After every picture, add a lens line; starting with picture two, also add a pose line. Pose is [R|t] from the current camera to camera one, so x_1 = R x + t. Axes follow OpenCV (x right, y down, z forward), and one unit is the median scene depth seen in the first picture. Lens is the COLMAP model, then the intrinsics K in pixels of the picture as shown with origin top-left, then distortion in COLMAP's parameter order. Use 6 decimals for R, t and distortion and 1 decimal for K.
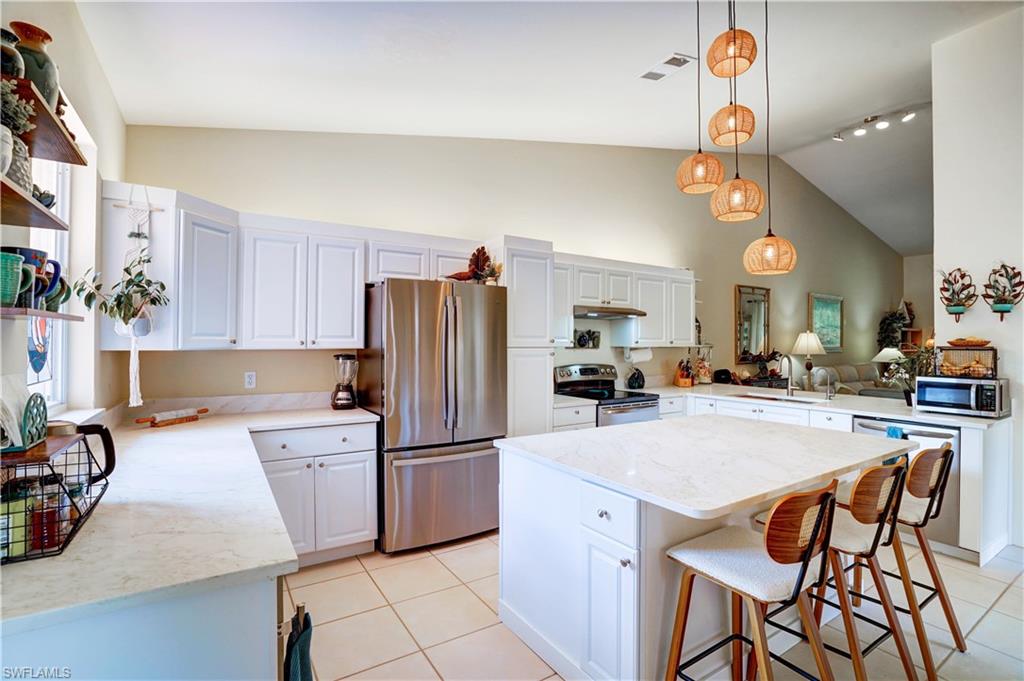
lens RADIAL K [[471.8, 0, 509.6], [0, 471.8, 339.8], [0, 0, 1]] dist [-0.036922, 0.005271]
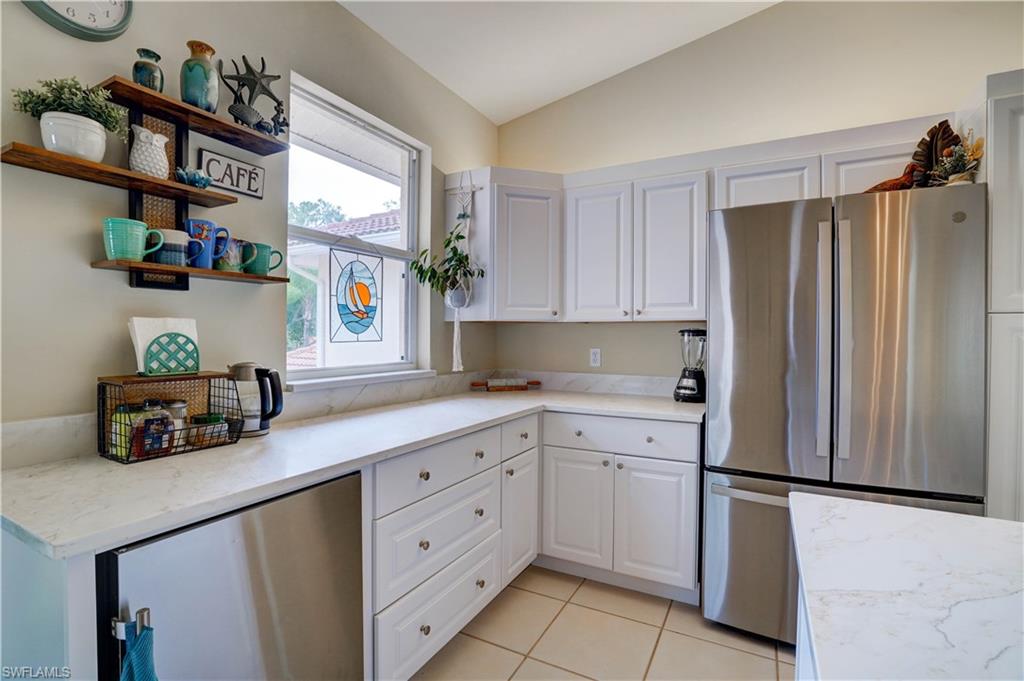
lens RADIAL K [[471.8, 0, 511.7], [0, 471.8, 339.8], [0, 0, 1]] dist [-0.036922, 0.005271]
pose [[0.500423, 0.005214, -0.865766, 0.172962], [0.001897, 0.999973, 0.007119, 0.046829], [0.865779, -0.005205, 0.500399, 0.415627]]
